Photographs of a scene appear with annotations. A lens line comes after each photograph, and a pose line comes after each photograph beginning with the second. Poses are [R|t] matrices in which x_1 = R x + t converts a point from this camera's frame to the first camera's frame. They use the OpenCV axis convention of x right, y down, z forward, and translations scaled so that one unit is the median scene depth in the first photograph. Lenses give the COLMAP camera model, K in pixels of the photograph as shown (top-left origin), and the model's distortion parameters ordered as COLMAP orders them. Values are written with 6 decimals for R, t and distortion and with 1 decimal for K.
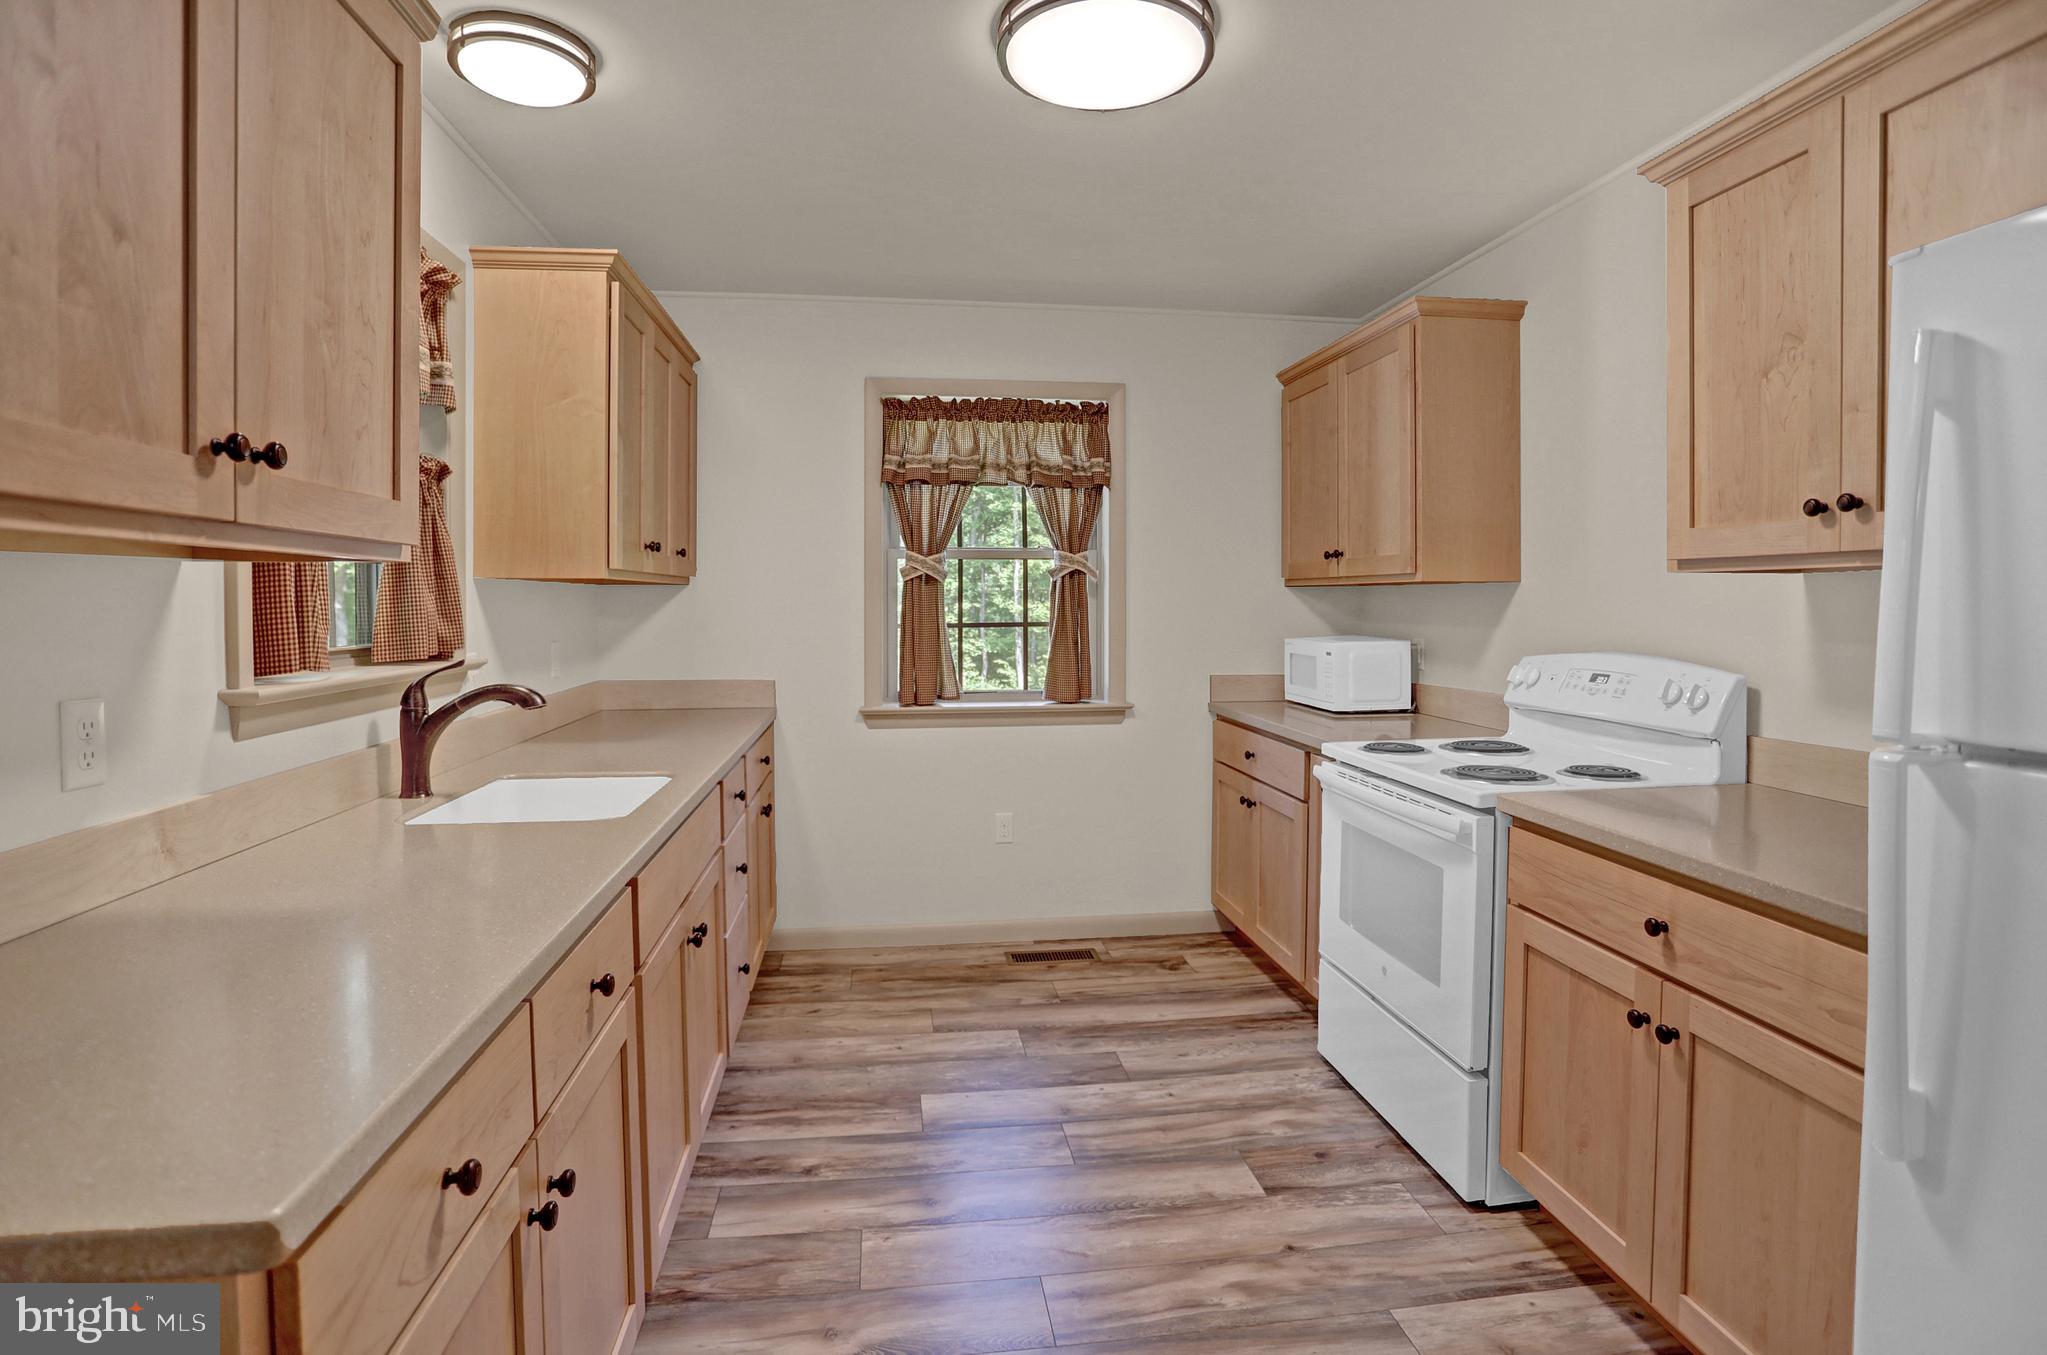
lens RADIAL K [[1003.3, 0, 1007.3], [0, 1003.3, 612.8], [0, 0, 1]] dist [-0.081712, 0.030350]
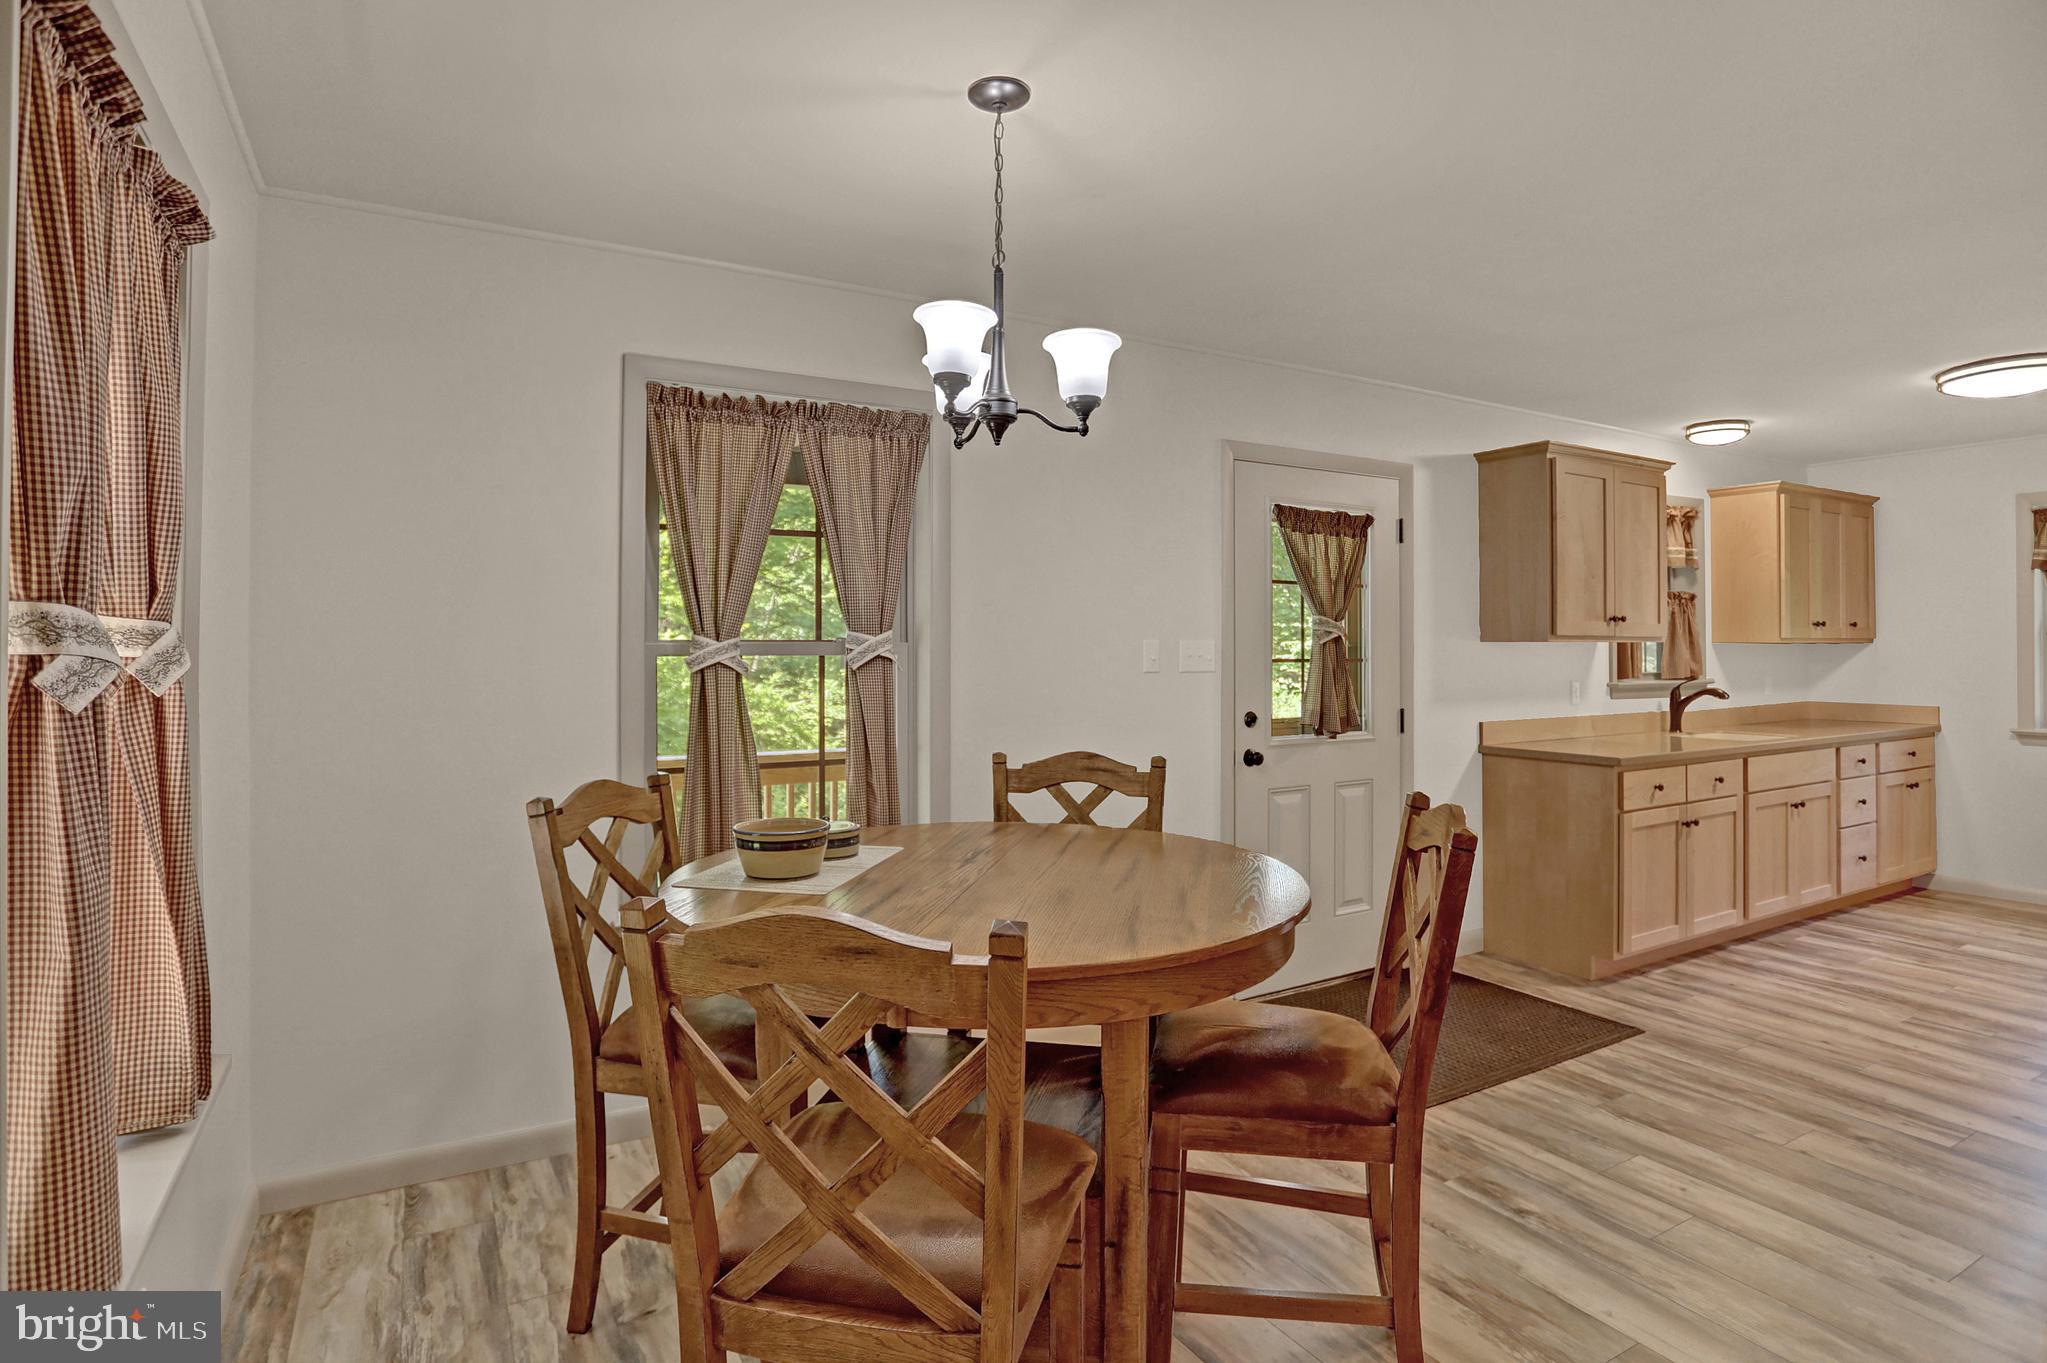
lens RADIAL K [[1048.2, 0, 1022.4], [0, 1048.2, 633.8], [0, 0, 1]] dist [-0.058065, 0.023536]
pose [[0.385302, -0.008332, -0.922753, 0.841666], [-0.012402, 0.999822, -0.014206, -0.003746], [0.922707, 0.016918, 0.385130, -1.115723]]
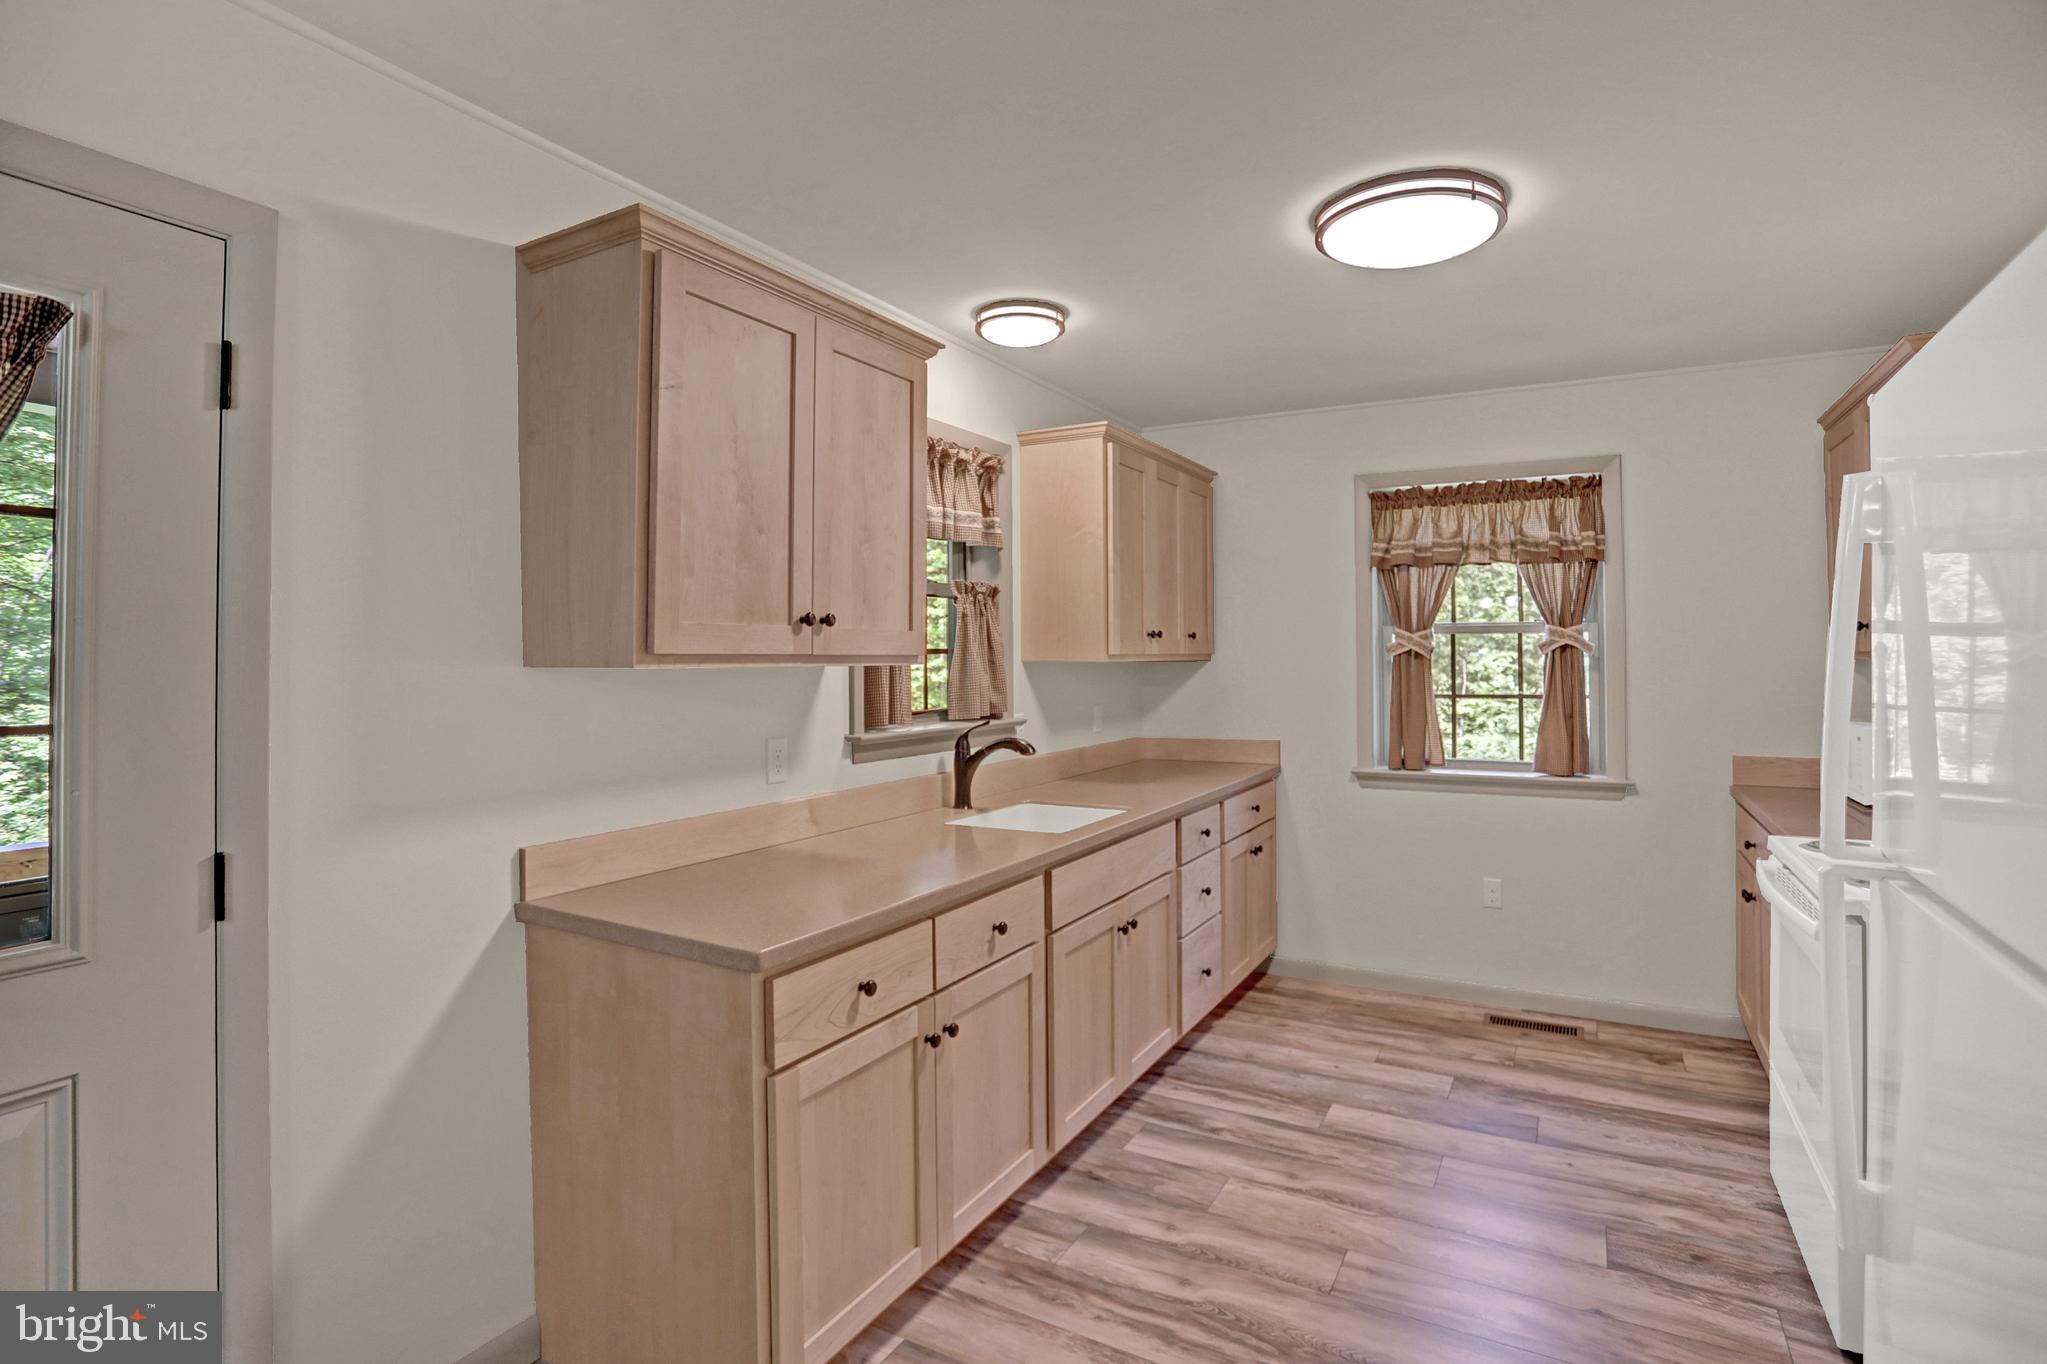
lens RADIAL K [[993.2, 0, 1015.8], [0, 993.2, 630.2], [0, 0, 1]] dist [-0.077568, 0.022698]
pose [[0.796509, -0.016079, -0.604412, 0.293676], [-0.004967, 0.999439, -0.033133, -0.029351], [0.604606, 0.029393, 0.795982, -0.146686]]
